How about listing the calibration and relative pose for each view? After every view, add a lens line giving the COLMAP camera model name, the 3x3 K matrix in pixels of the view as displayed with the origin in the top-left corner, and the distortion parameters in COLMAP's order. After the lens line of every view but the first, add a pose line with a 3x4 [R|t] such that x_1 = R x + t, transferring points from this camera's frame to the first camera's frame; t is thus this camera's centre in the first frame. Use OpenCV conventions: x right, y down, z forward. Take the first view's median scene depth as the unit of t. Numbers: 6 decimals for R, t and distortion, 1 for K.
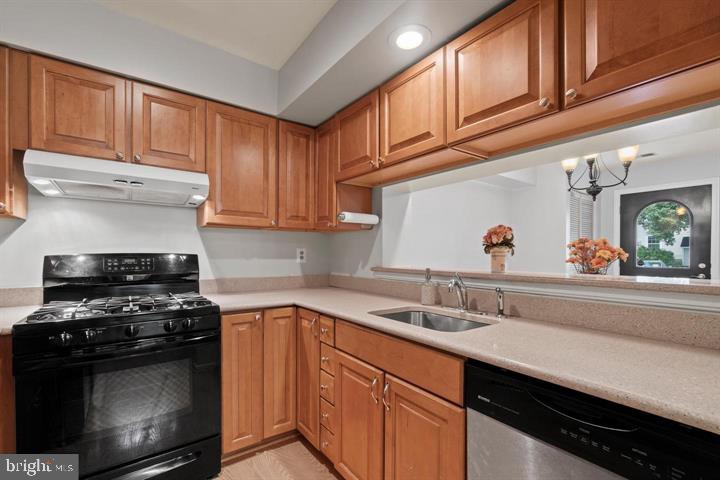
lens RADIAL K [[320.1, 0, 358.6], [0, 320.1, 251.9], [0, 0, 1]] dist [-0.001784, 0.000010]
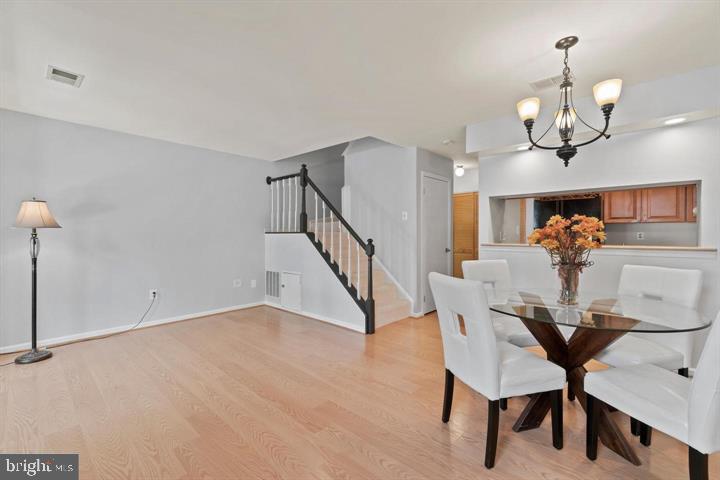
lens RADIAL K [[311.2, 0, 360.9], [0, 311.2, 237.1], [0, 0, 1]] dist [-0.003504, -0.000063]
pose [[-0.982030, 0.002012, -0.188717, 2.158343], [0.000787, 0.999978, 0.006565, 0.006320], [0.188726, 0.006298, -0.982010, 2.600632]]
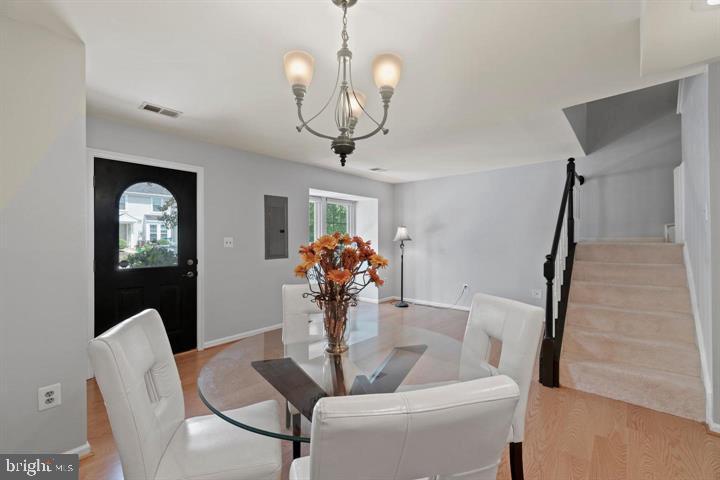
lens RADIAL K [[307.7, 0, 359.8], [0, 307.7, 236.4], [0, 0, 1]] dist [-0.002931, -0.000065]
pose [[-0.211193, 0.009376, 0.977399, 0.341051], [0.000830, 0.999955, -0.009413, -0.049332], [-0.977444, -0.001177, -0.211192, 1.730477]]
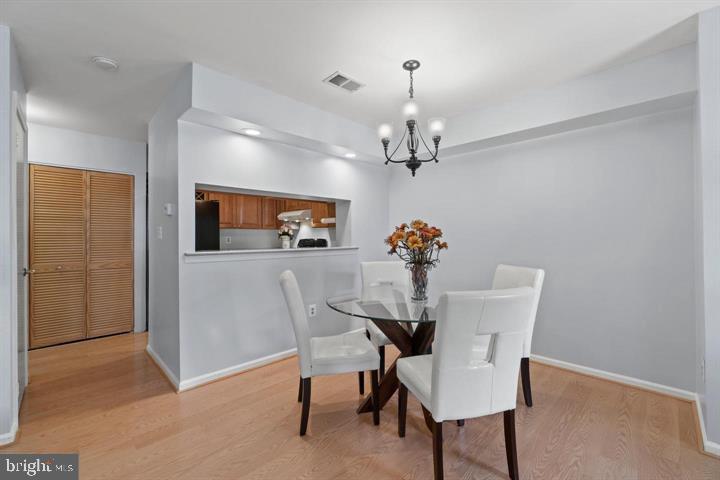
lens RADIAL K [[311.2, 0, 360.9], [0, 311.2, 237.1], [0, 0, 1]] dist [-0.003504, -0.000063]
pose [[0.136246, -0.003972, -0.990667, 2.435660], [0.007946, 0.999964, -0.002917, 0.005123], [0.990643, -0.007474, 0.136273, 1.190993]]
